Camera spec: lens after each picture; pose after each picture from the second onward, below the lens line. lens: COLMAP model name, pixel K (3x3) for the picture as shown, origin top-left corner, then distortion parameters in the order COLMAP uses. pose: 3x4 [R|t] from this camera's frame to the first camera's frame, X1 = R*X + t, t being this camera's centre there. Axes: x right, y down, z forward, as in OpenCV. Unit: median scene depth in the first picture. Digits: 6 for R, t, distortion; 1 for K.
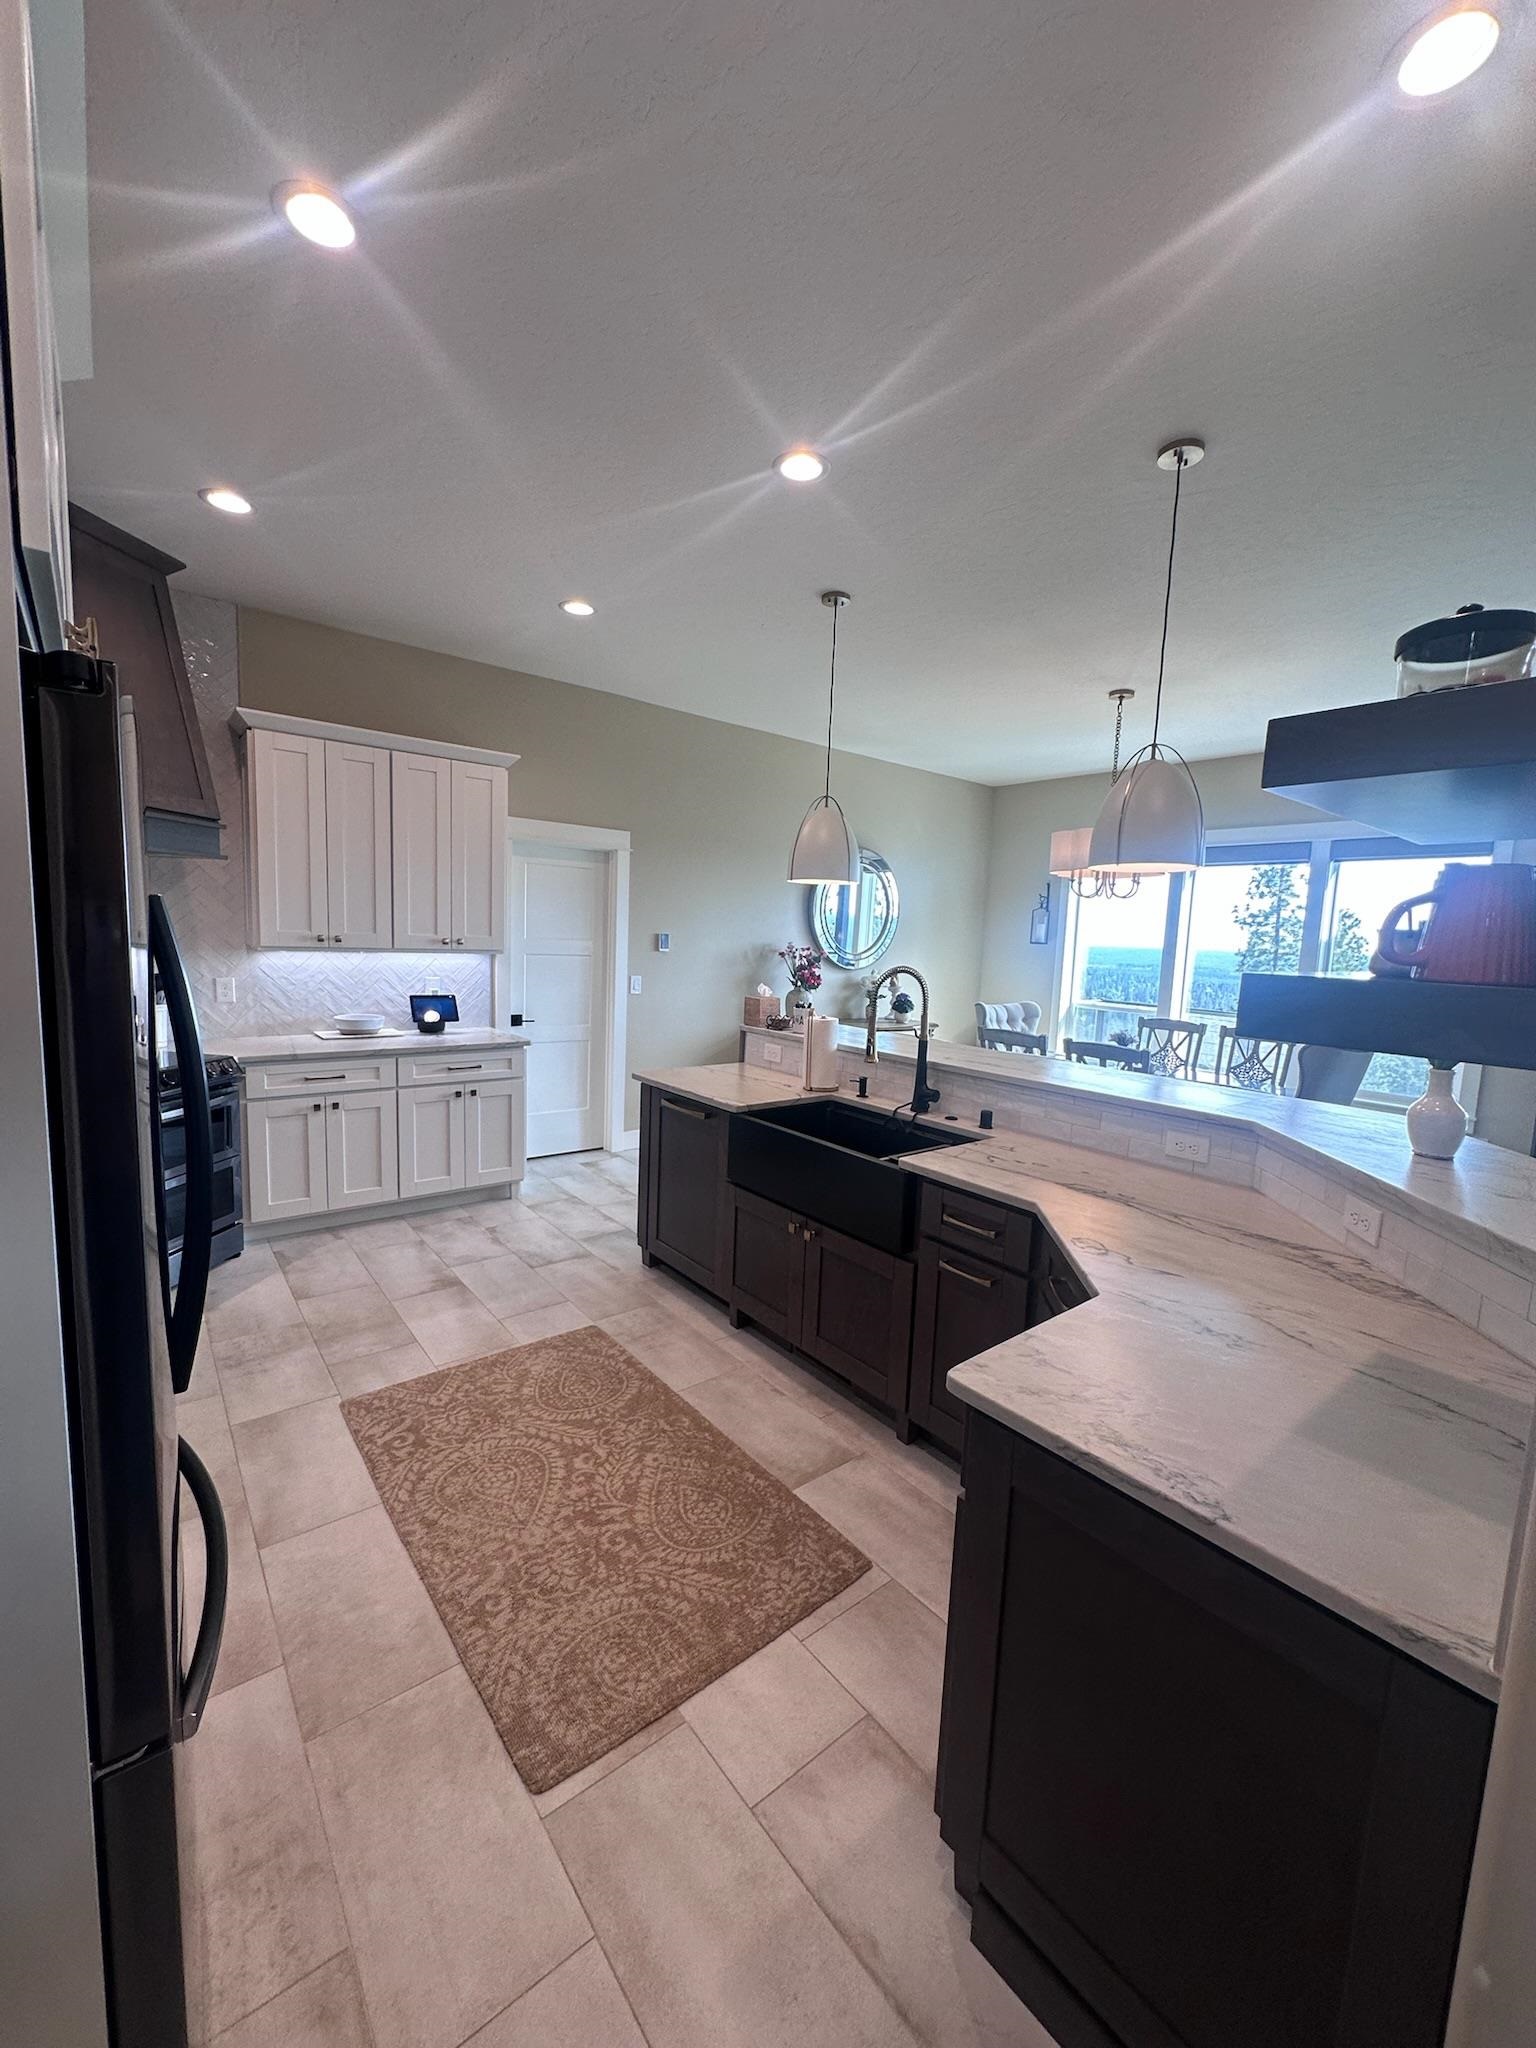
lens RADIAL K [[812.2, 0, 771.5], [0, 812.2, 1024.4], [0, 0, 1]] dist [0.002002, -0.000193]
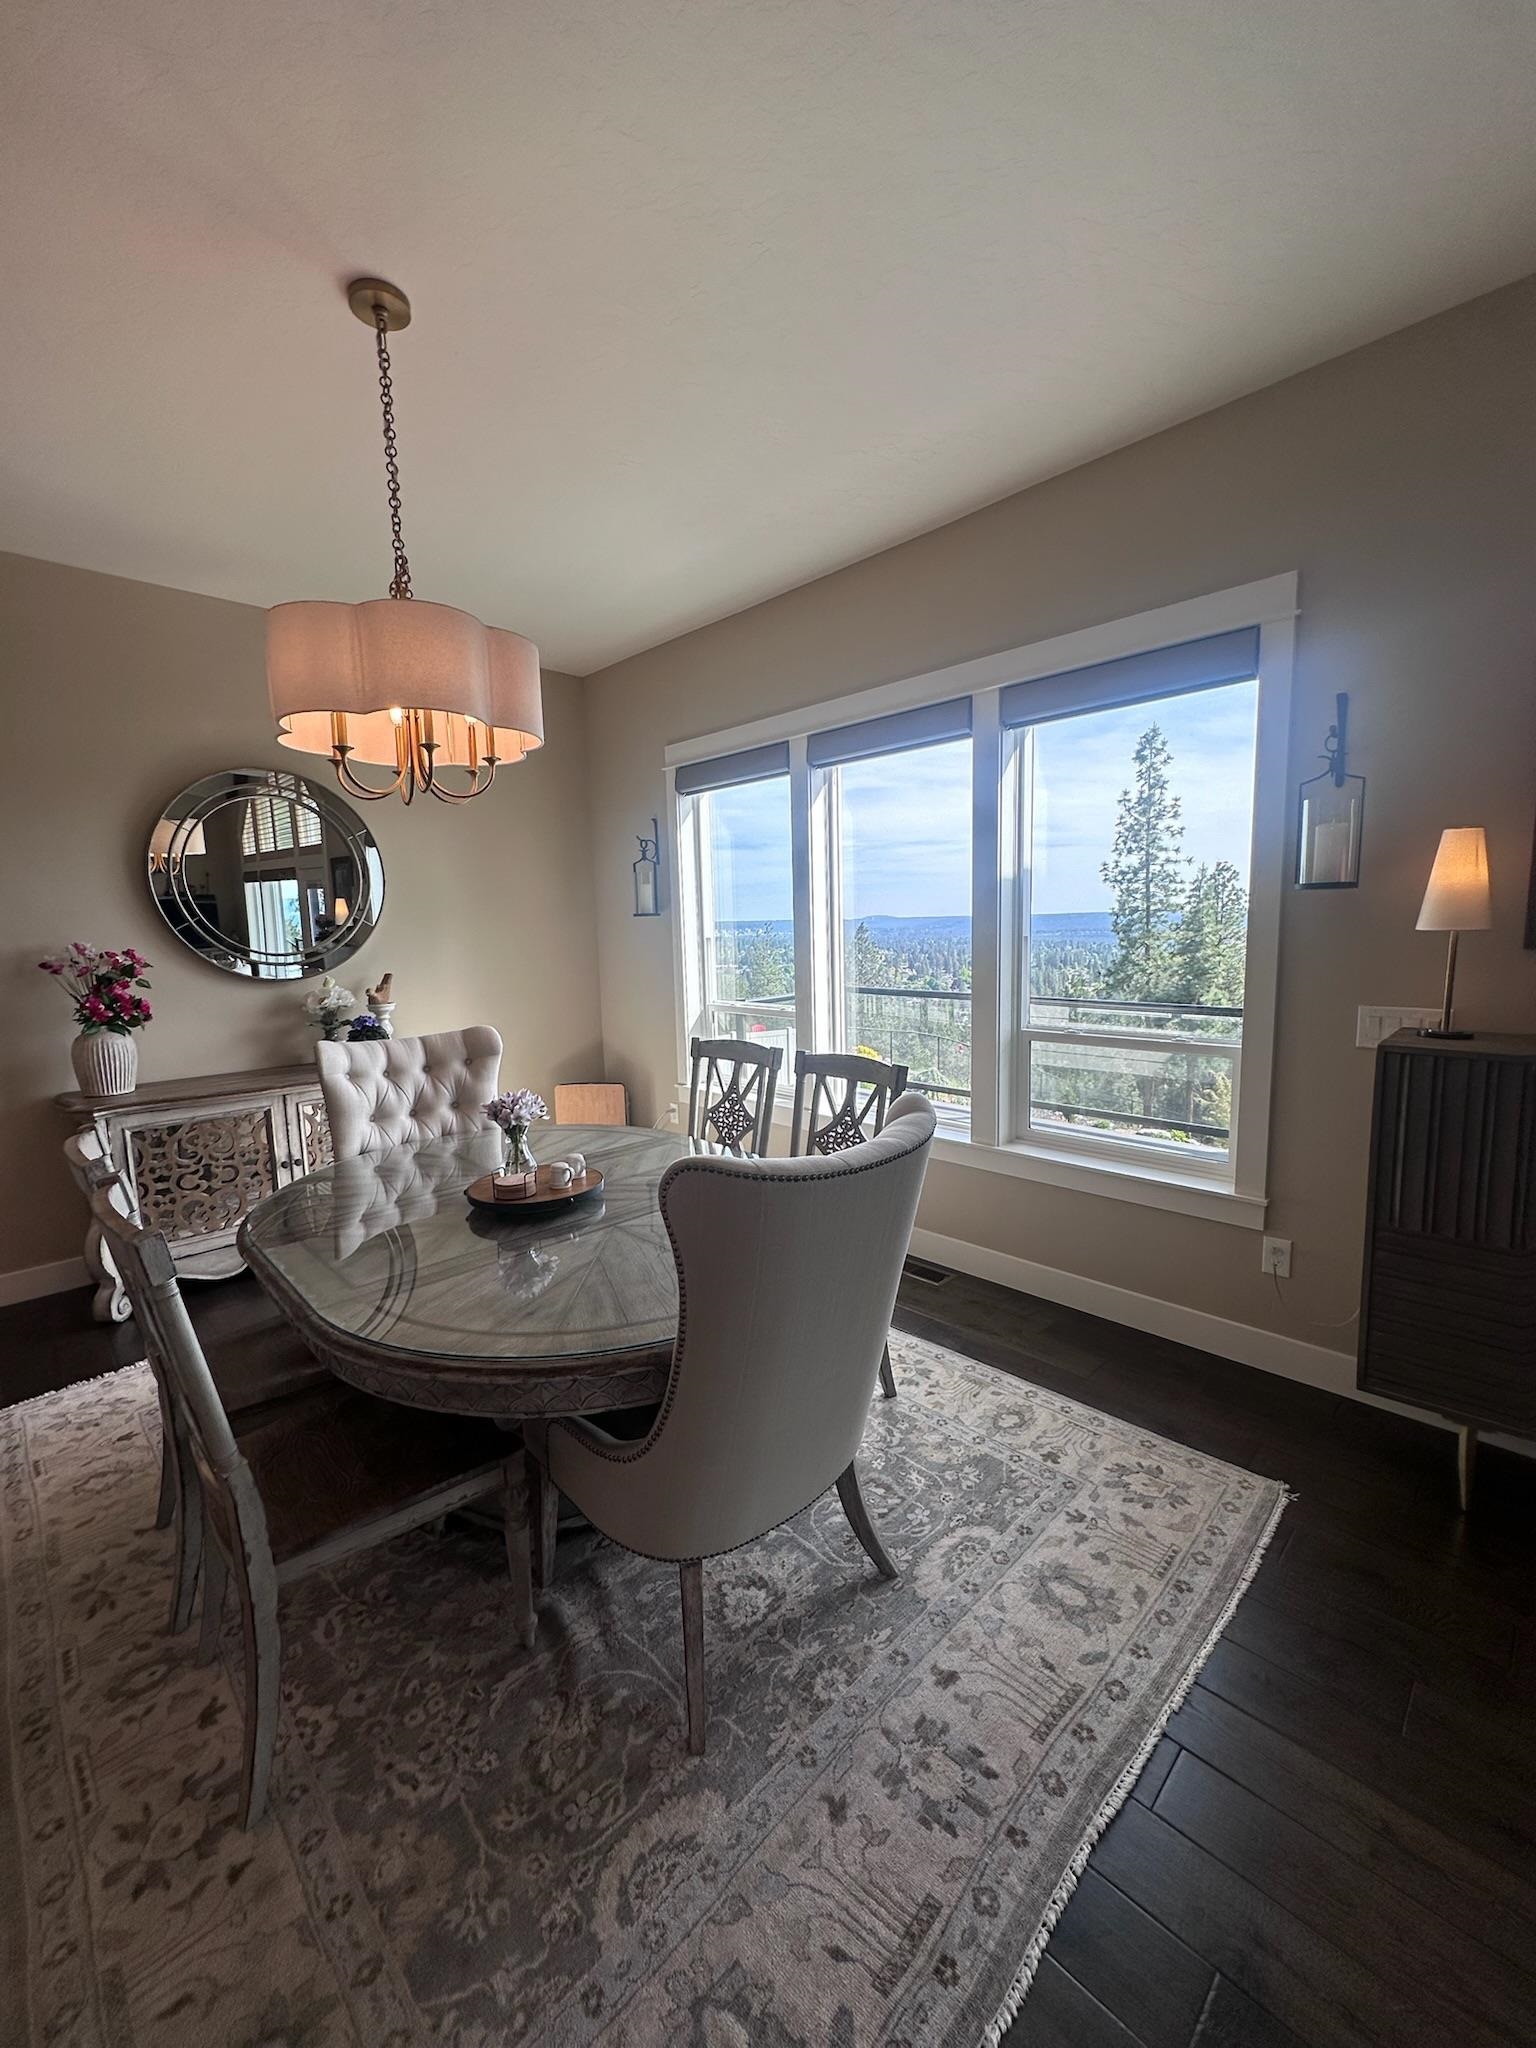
lens RADIAL K [[812.2, 0, 765.3], [0, 812.2, 1025.8], [0, 0, 1]] dist [0.002002, -0.000193]
pose [[0.993299, -0.078885, 0.084467, 0.359202], [0.077608, 0.996816, 0.018302, -0.018192], [-0.085642, -0.011624, 0.996258, 0.363895]]
